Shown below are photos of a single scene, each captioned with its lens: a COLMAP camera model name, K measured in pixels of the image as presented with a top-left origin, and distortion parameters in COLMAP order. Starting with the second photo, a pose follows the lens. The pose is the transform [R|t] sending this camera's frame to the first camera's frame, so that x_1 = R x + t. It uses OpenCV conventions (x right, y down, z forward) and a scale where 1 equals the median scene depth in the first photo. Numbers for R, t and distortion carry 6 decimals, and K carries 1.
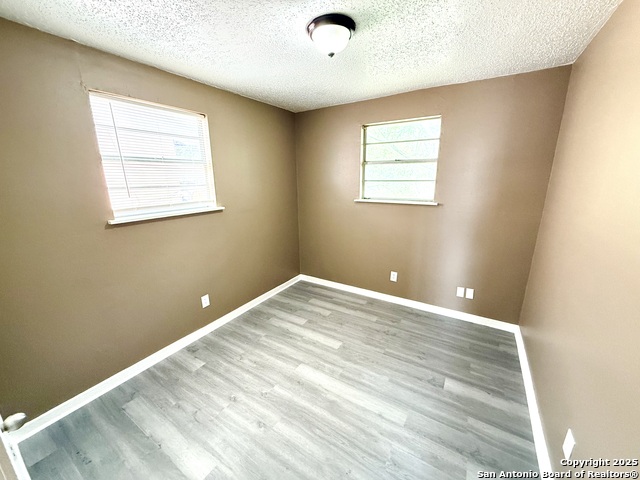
lens RADIAL K [[255.0, 0, 318.8], [0, 255.0, 239.9], [0, 0, 1]] dist [0.000981, -0.000349]
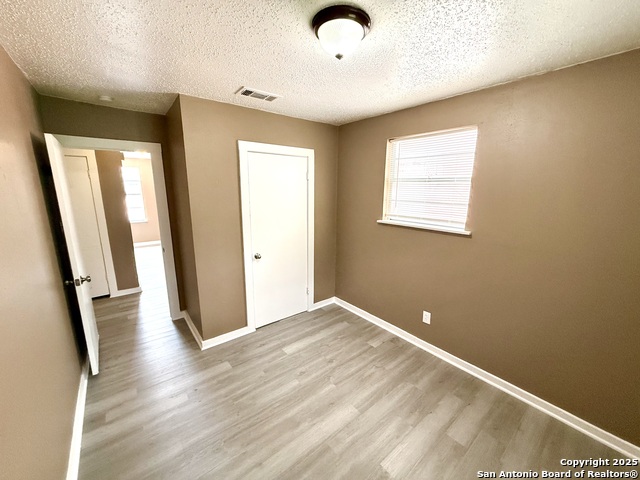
lens RADIAL K [[255.0, 0, 318.8], [0, 255.0, 239.9], [0, 0, 1]] dist [0.000981, -0.000349]
pose [[-0.327794, 0.201118, -0.923094, 0.695313], [-0.235146, 0.928961, 0.285898, -0.287335], [0.915018, 0.310777, -0.257215, 0.971388]]
